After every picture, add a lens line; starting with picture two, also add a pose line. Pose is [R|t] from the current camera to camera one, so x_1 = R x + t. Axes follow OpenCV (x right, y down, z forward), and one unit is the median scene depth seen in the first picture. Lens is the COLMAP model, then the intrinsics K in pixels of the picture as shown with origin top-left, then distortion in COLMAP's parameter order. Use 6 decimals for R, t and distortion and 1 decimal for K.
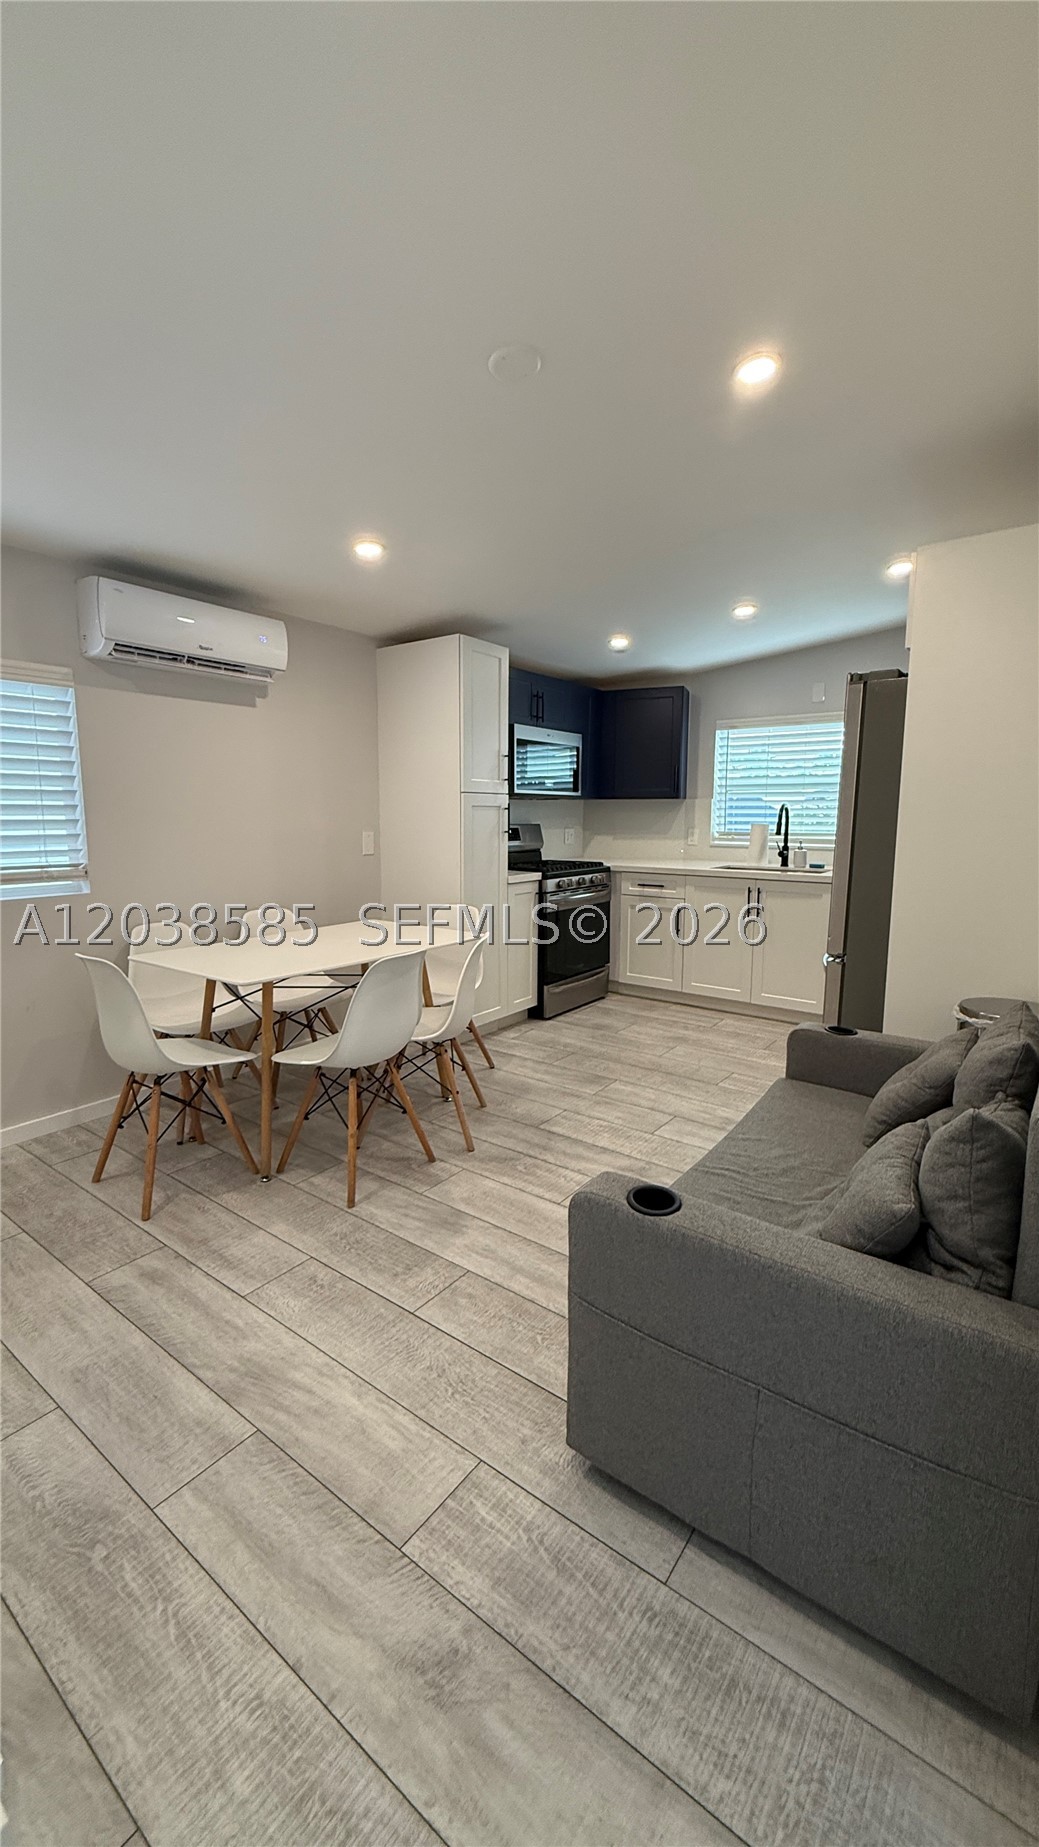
lens RADIAL K [[734.2, 0, 522.9], [0, 734.2, 917.5], [0, 0, 1]] dist [-0.001705, 0.000924]
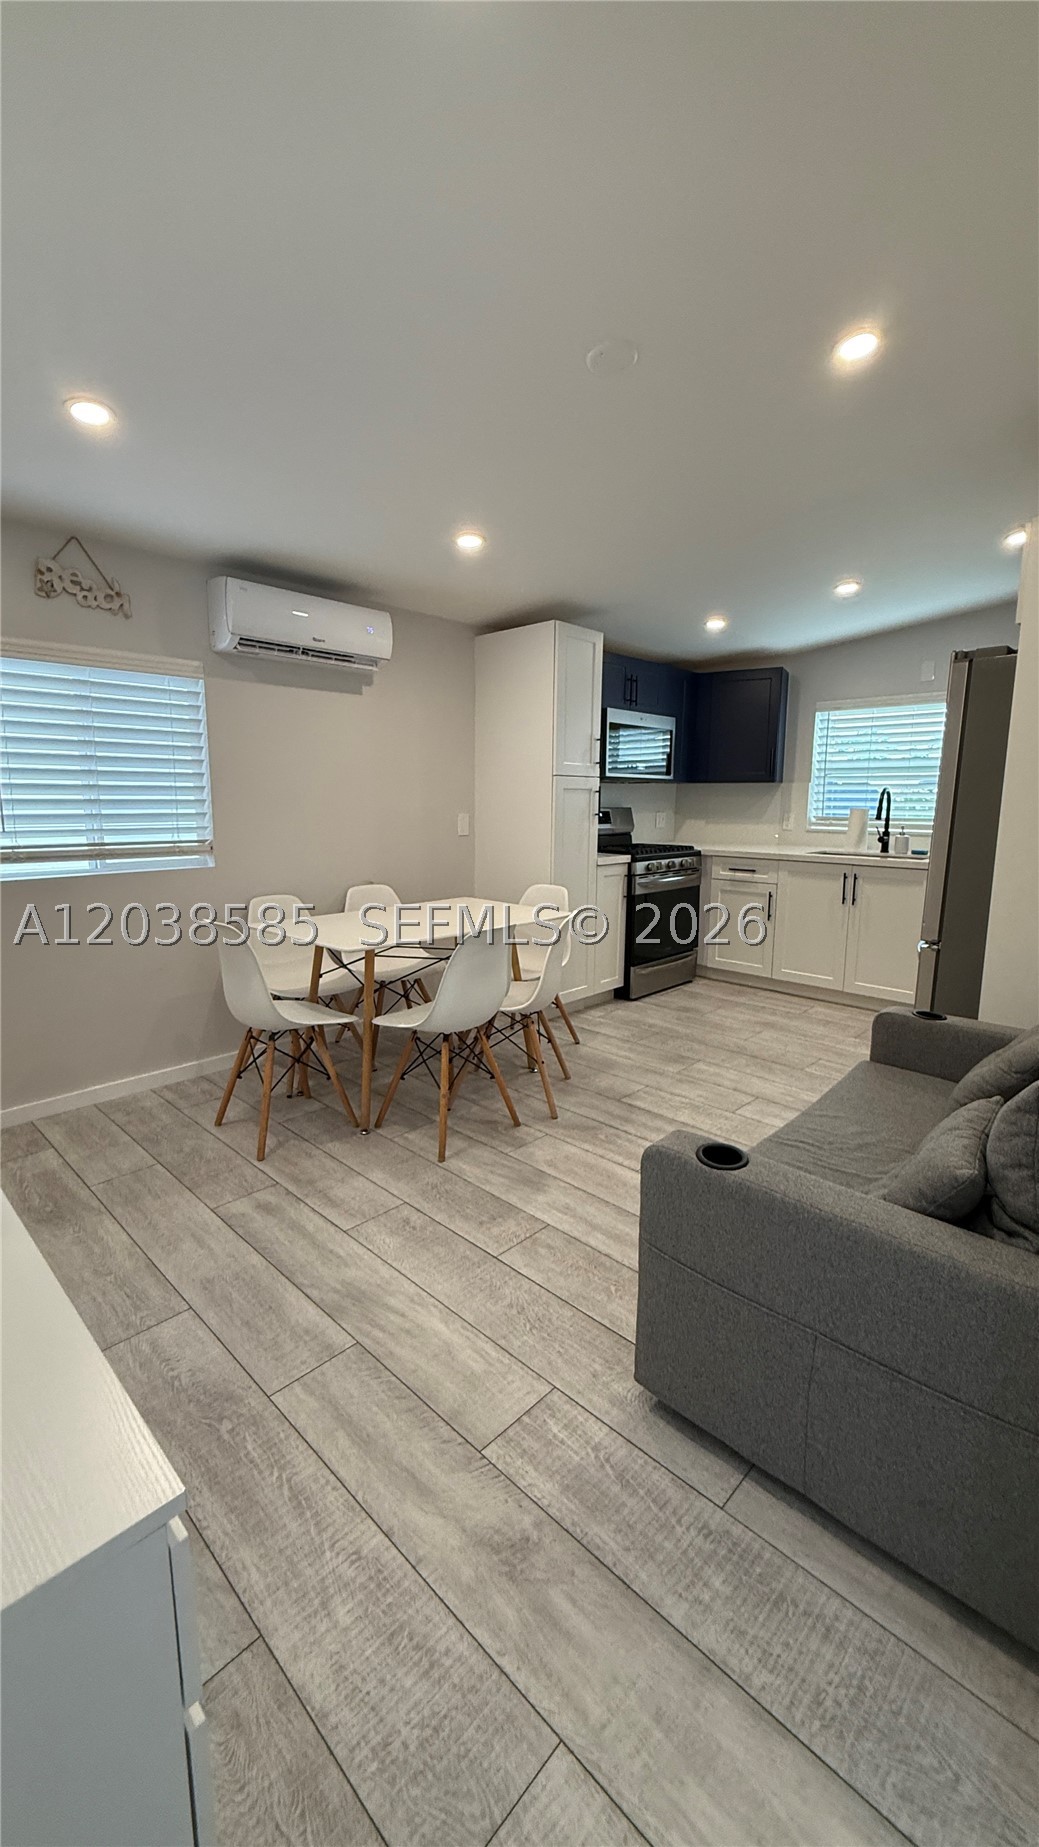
lens RADIAL K [[734.2, 0, 522.9], [0, 734.2, 917.5], [0, 0, 1]] dist [-0.001705, 0.000924]
pose [[0.992045, 0.023669, -0.123642, 0.007139], [-0.021285, 0.999562, 0.020566, 0.010737], [0.124075, -0.017771, 0.992114, -0.037971]]
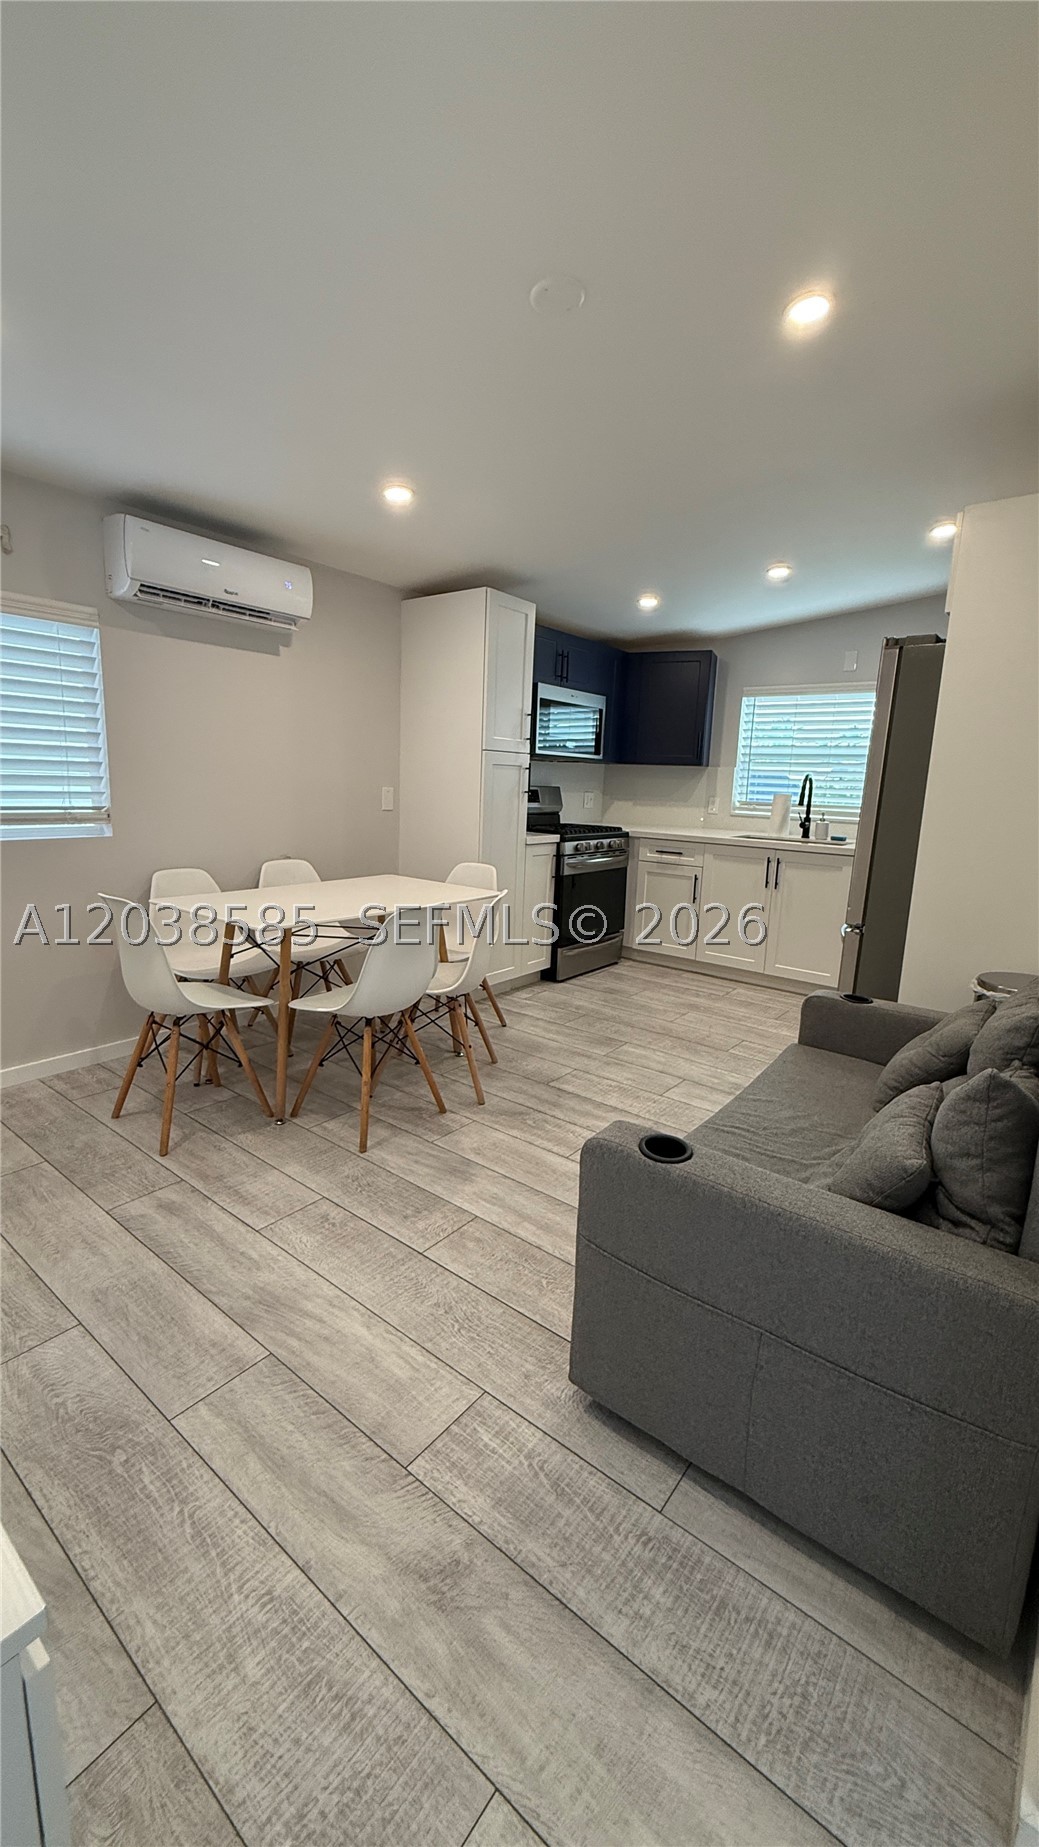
lens RADIAL K [[734.2, 0, 522.9], [0, 734.2, 917.5], [0, 0, 1]] dist [-0.001705, 0.000924]
pose [[0.999145, 0.037884, -0.016538, -0.006183], [-0.037123, 0.998336, 0.044119, 0.013285], [0.018182, -0.043467, 0.998889, -0.000929]]
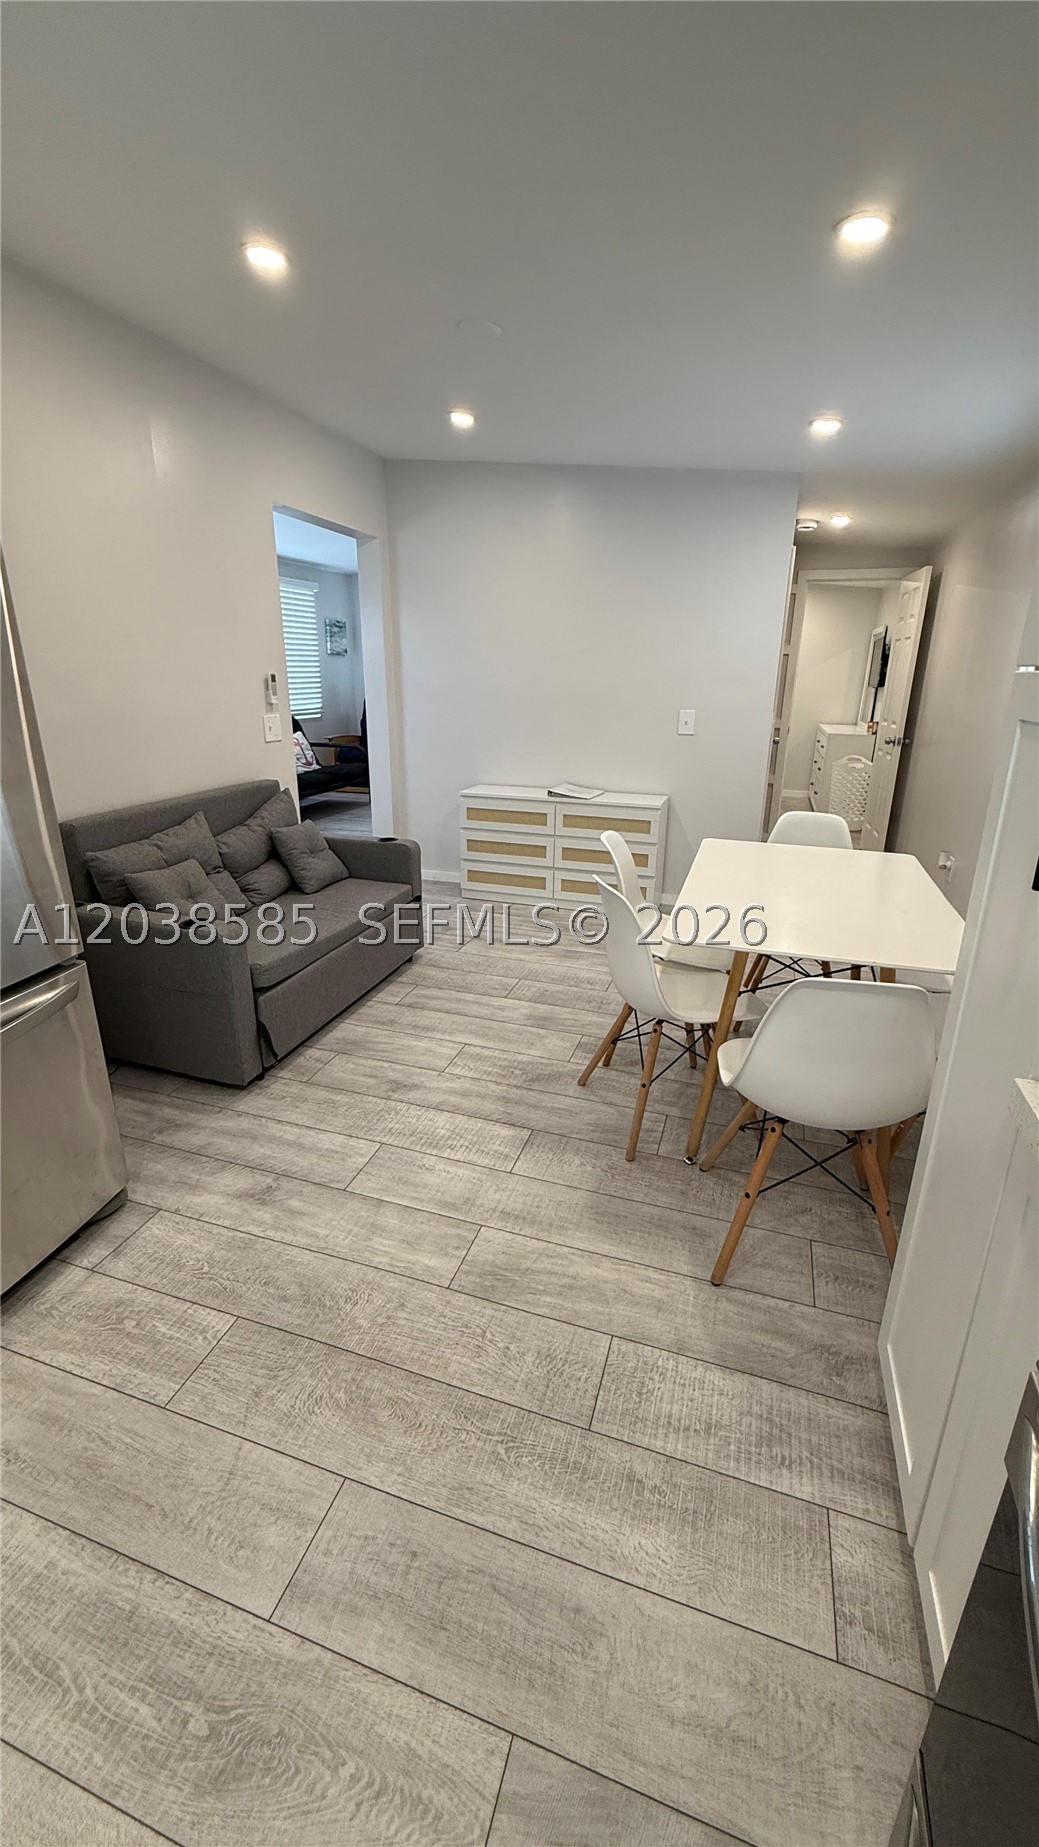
lens RADIAL K [[734.2, 0, 522.9], [0, 734.2, 917.5], [0, 0, 1]] dist [-0.001705, 0.000924]
pose [[-0.947823, 0.091298, -0.305445, 0.250990], [-0.055732, 0.895908, 0.440730, -0.261190], [0.313888, 0.434757, -0.844074, 1.600899]]
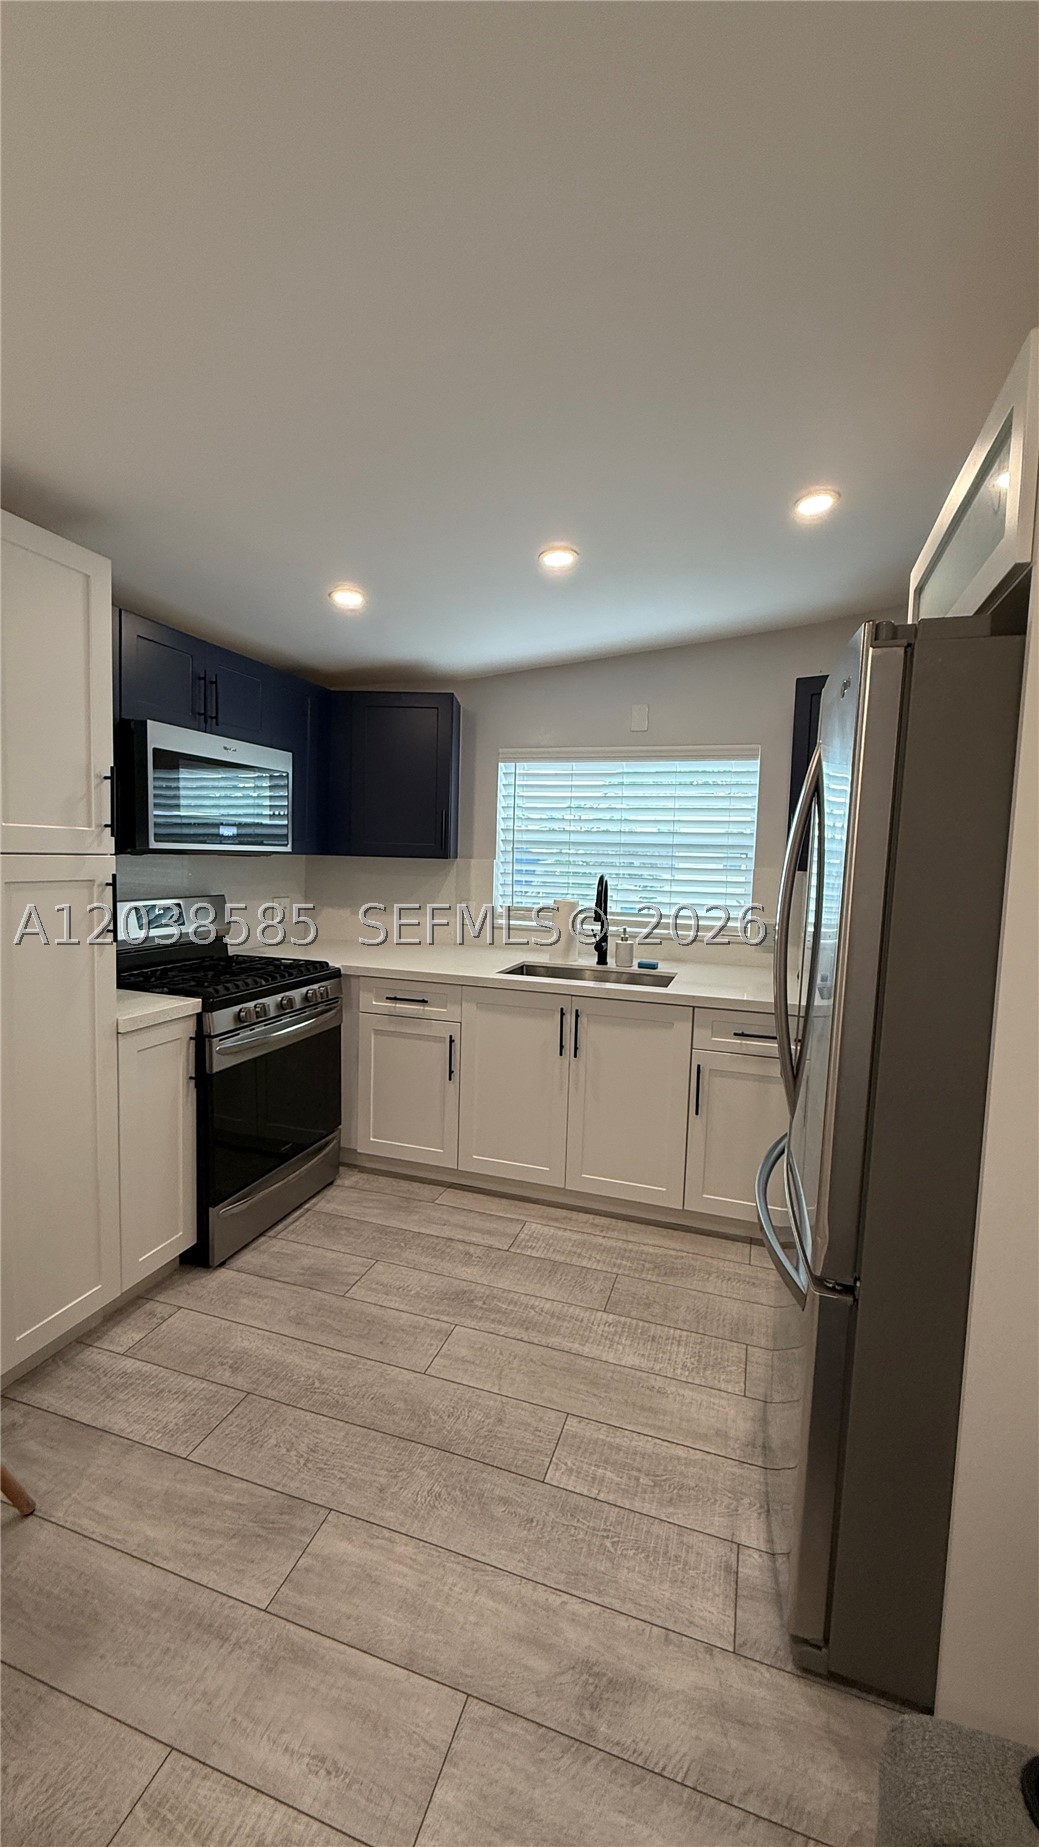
lens RADIAL K [[734.2, 0, 522.9], [0, 734.2, 917.5], [0, 0, 1]] dist [-0.001705, 0.000924]
pose [[0.948066, -0.001109, 0.318071, 0.117833], [0.016709, 0.998787, -0.046321, -0.140172], [-0.317633, 0.049230, 0.946935, 0.635114]]
